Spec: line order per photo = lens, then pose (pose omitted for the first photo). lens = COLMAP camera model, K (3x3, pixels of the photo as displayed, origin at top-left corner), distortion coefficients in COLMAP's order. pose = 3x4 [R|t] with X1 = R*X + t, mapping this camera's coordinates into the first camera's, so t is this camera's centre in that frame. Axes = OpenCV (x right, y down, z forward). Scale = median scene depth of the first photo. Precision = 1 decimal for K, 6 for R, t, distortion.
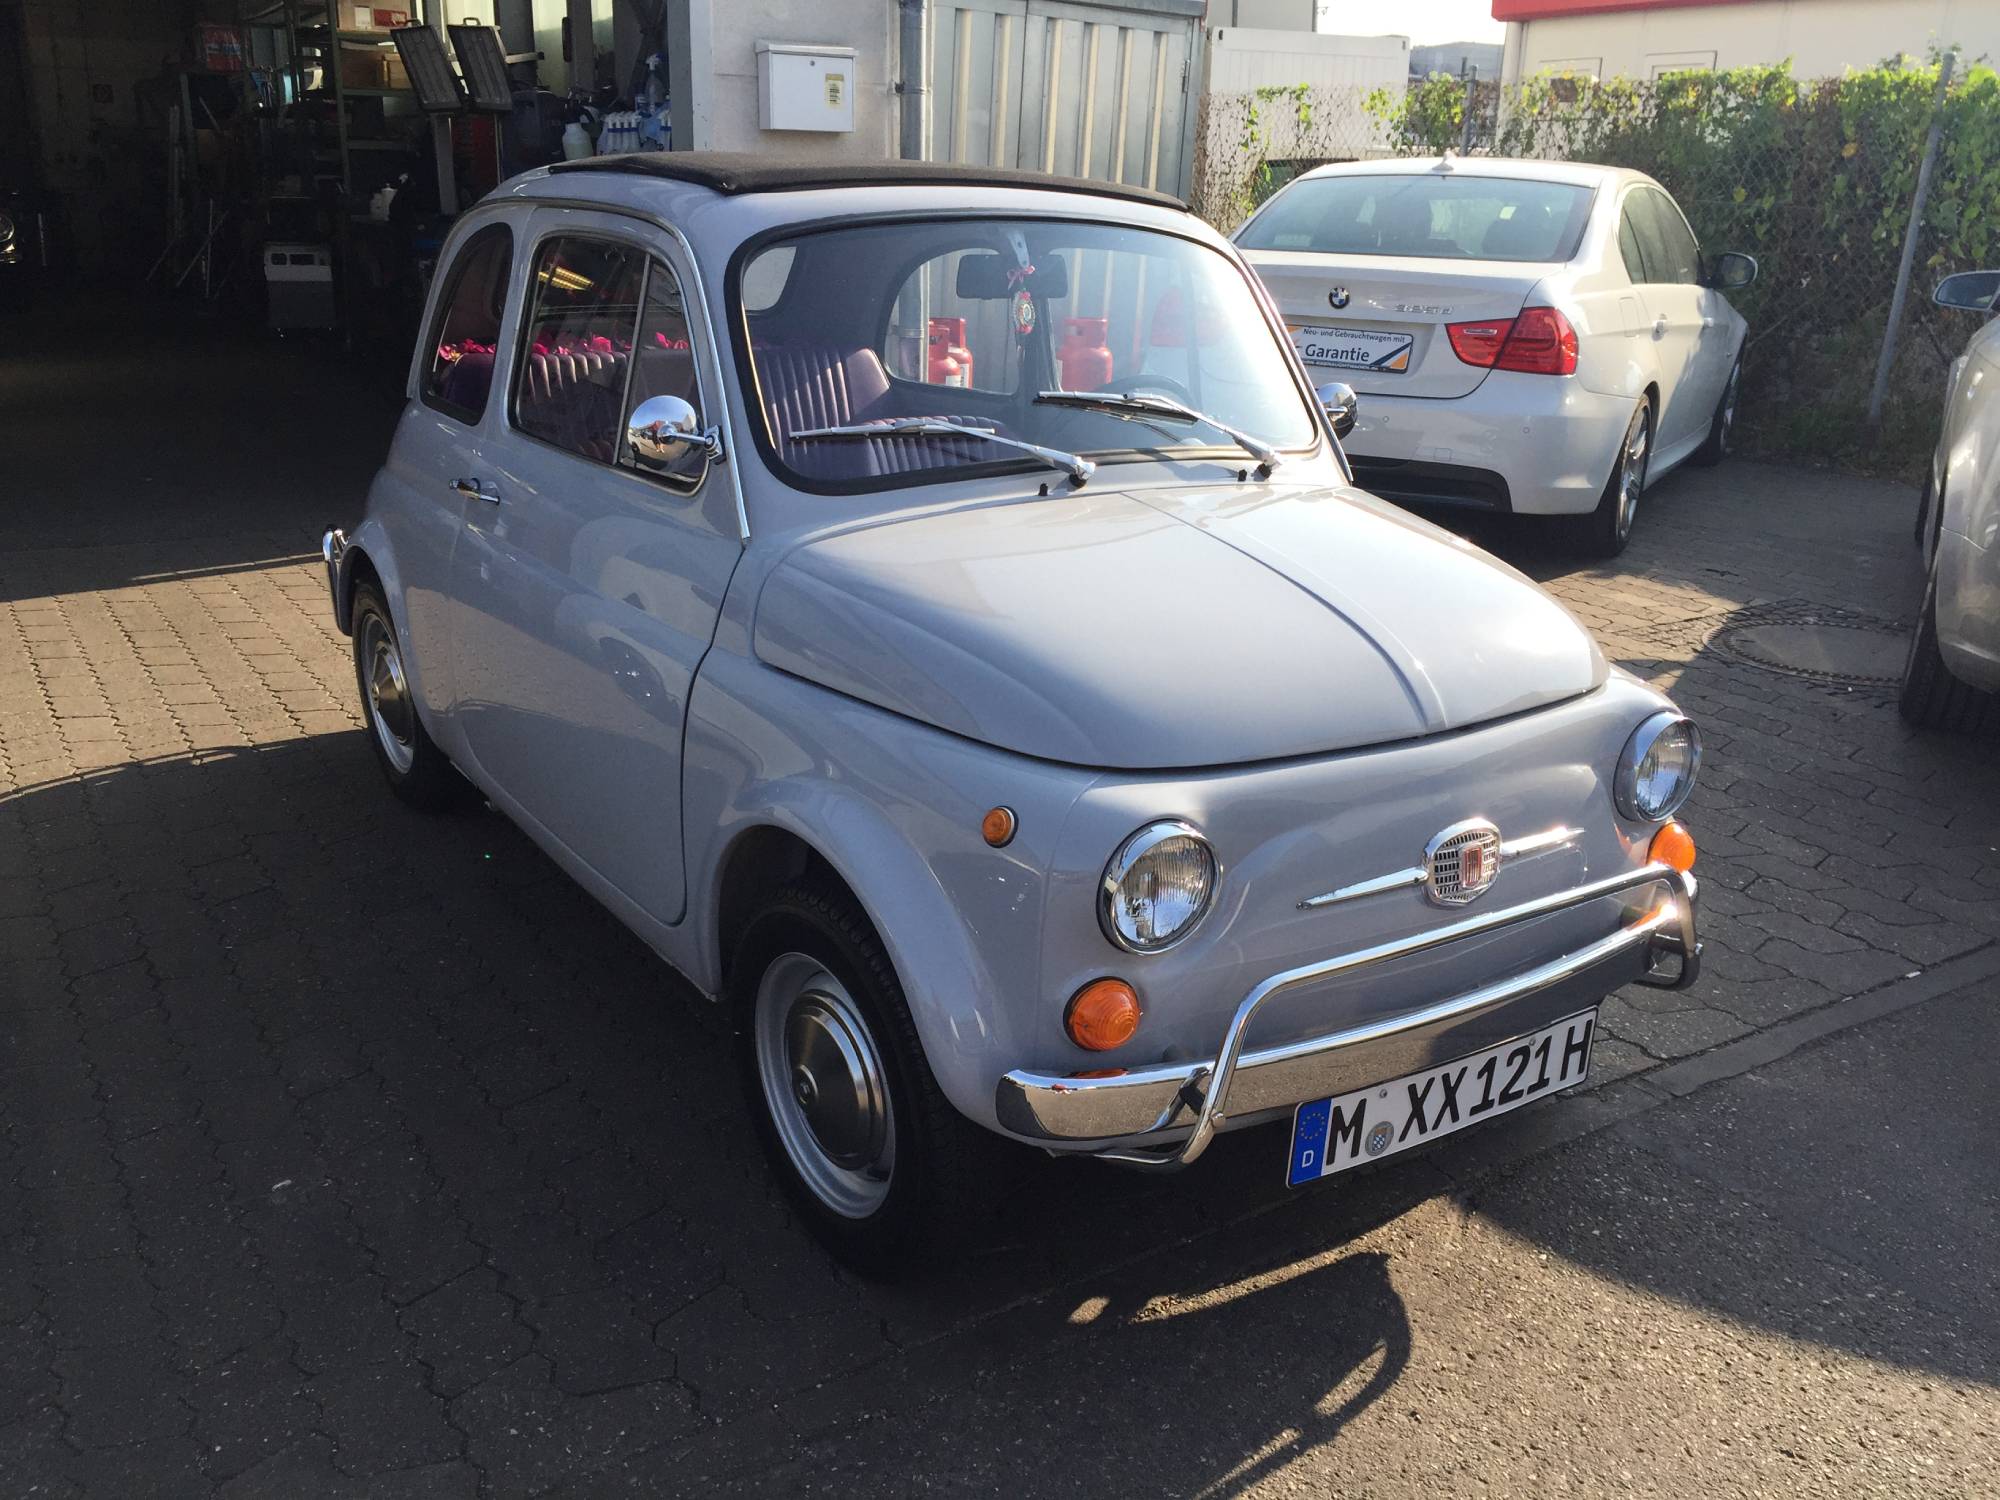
lens RADIAL K [[1668.7, 0, 999.0], [0, 1668.7, 746.3], [0, 0, 1]] dist [0.008663, 0.001468]
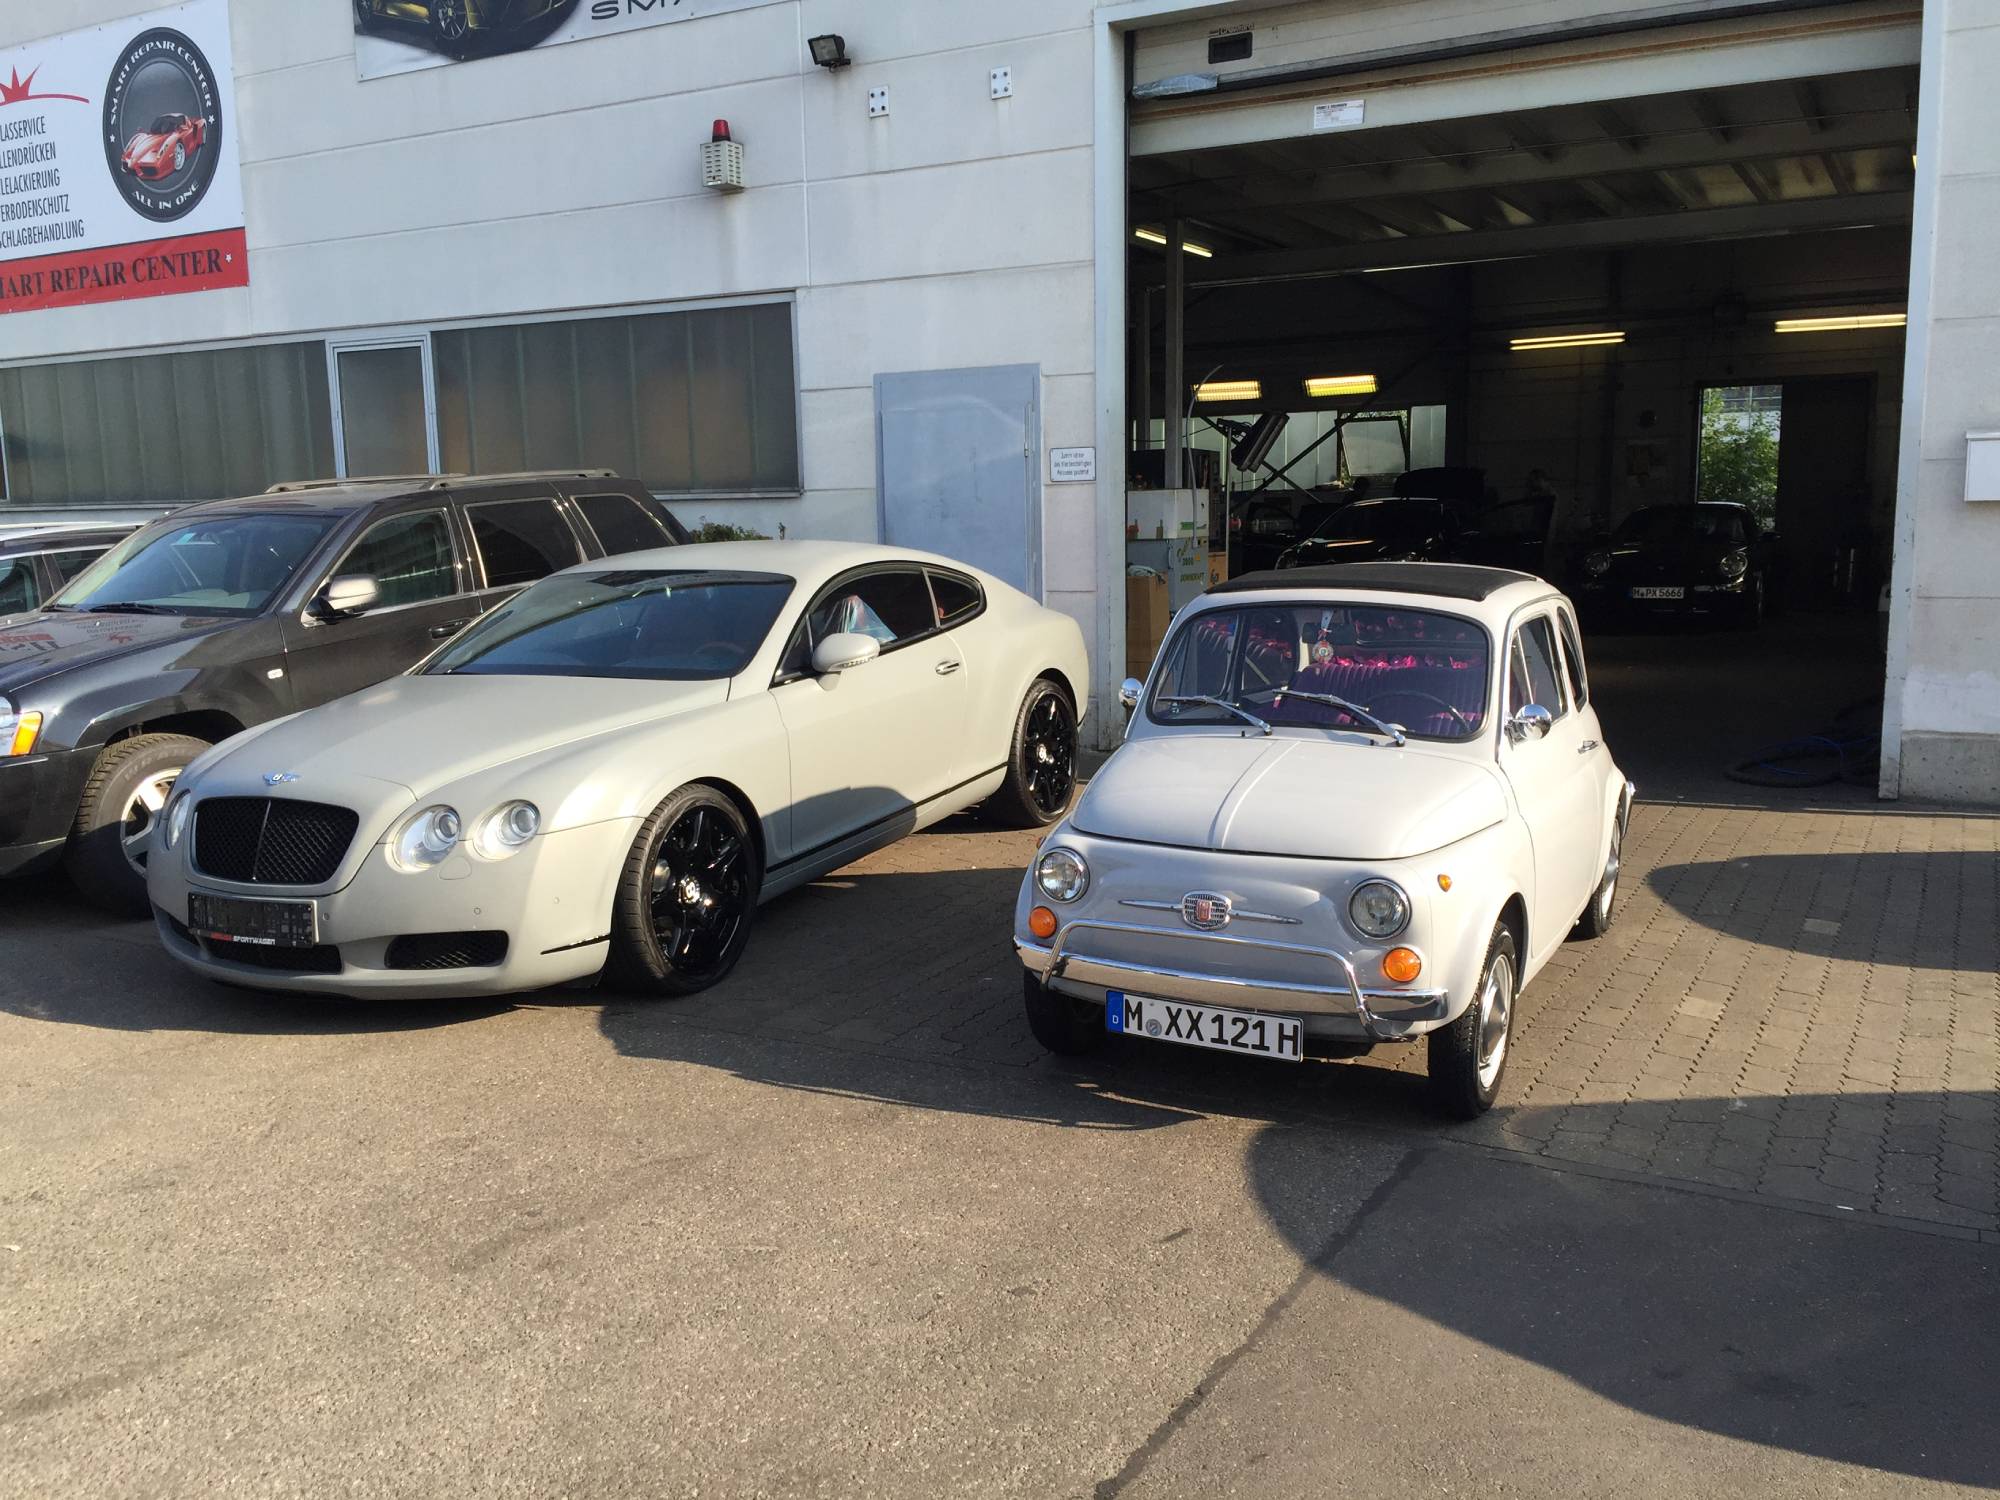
lens RADIAL K [[1668.7, 0, 998.9], [0, 1668.7, 750.1], [0, 0, 1]] dist [0.008663, 0.001468]
pose [[0.485592, 0.093794, -0.869139, 1.920114], [-0.250835, 0.967370, -0.035748, 0.016145], [0.837426, 0.235370, 0.493274, -0.301225]]
